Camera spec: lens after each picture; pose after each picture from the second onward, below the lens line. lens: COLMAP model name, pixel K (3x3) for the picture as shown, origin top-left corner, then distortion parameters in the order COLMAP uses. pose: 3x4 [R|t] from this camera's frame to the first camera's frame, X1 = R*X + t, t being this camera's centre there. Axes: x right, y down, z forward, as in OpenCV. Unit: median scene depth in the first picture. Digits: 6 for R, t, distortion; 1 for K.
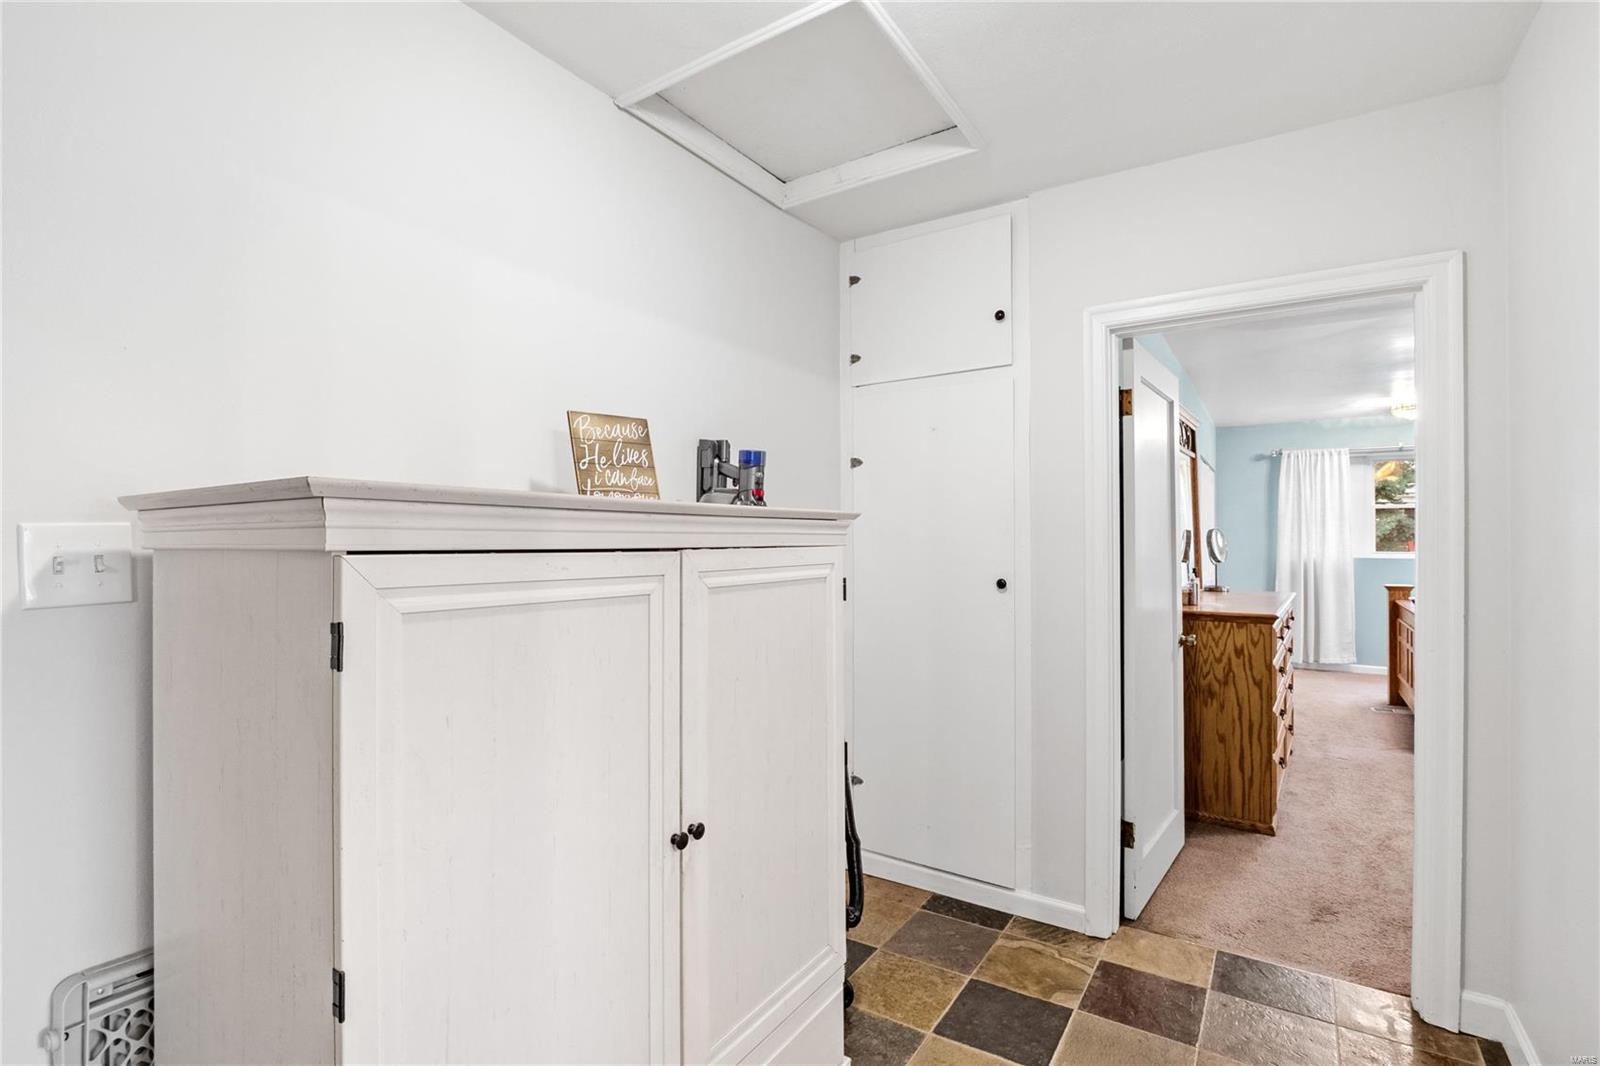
lens RADIAL K [[756.3, 0, 801.7], [0, 756.3, 538.3], [0, 0, 1]] dist [-0.011624, -0.003885]
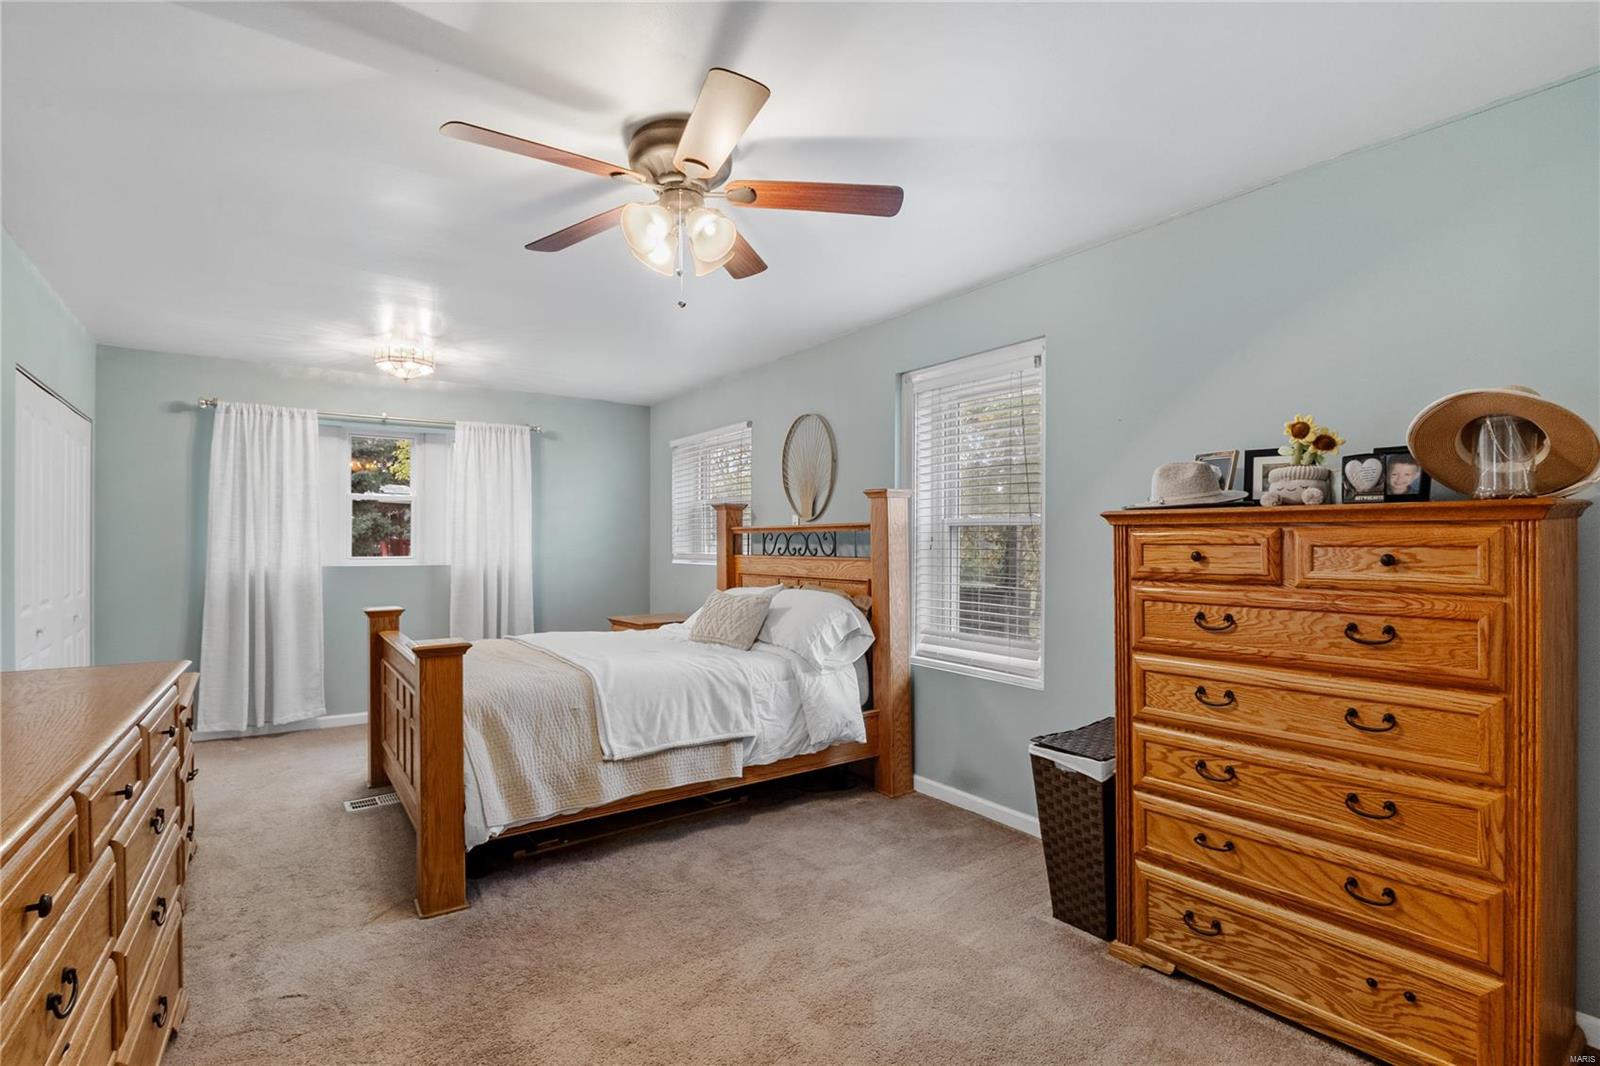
lens RADIAL K [[756.3, 0, 801.9], [0, 756.3, 538.2], [0, 0, 1]] dist [-0.011624, -0.003885]
pose [[0.368595, 0.005129, 0.929576, 0.241751], [-0.006528, 0.999974, -0.002929, -0.001641], [-0.929567, -0.004988, 0.368619, 0.317692]]
